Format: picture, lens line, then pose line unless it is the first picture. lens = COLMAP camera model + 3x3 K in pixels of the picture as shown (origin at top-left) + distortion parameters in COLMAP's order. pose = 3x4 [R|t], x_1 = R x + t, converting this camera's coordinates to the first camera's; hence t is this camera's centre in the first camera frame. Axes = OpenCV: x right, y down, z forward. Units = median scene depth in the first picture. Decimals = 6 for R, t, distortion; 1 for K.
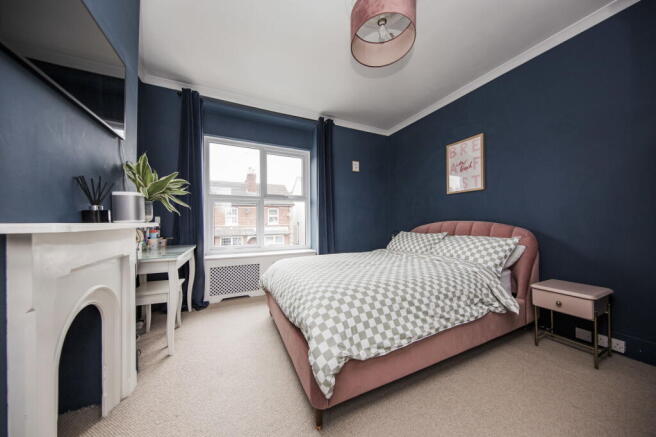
lens RADIAL K [[213.3, 0, 329.7], [0, 213.3, 221.6], [0, 0, 1]] dist [-0.000786, -0.000157]
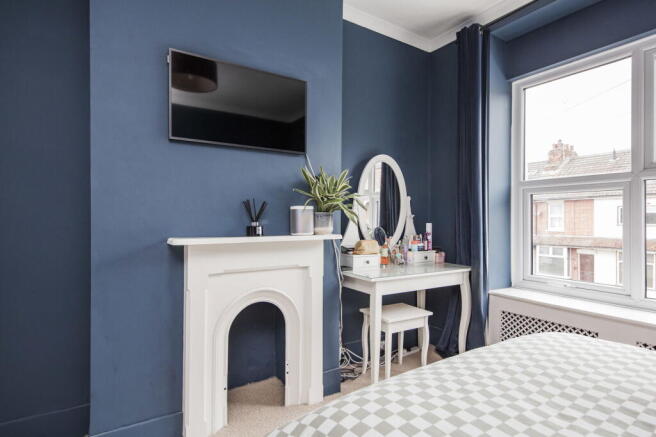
lens RADIAL K [[349.6, 0, 328.0], [0, 349.6, 218.5], [0, 0, 1]] dist [0.001255, 0.000073]
pose [[0.112108, 0.005797, -0.993679, 0.702334], [-0.000140, 0.999983, 0.005818, -0.080149], [0.993696, -0.000513, 0.112107, 0.882306]]
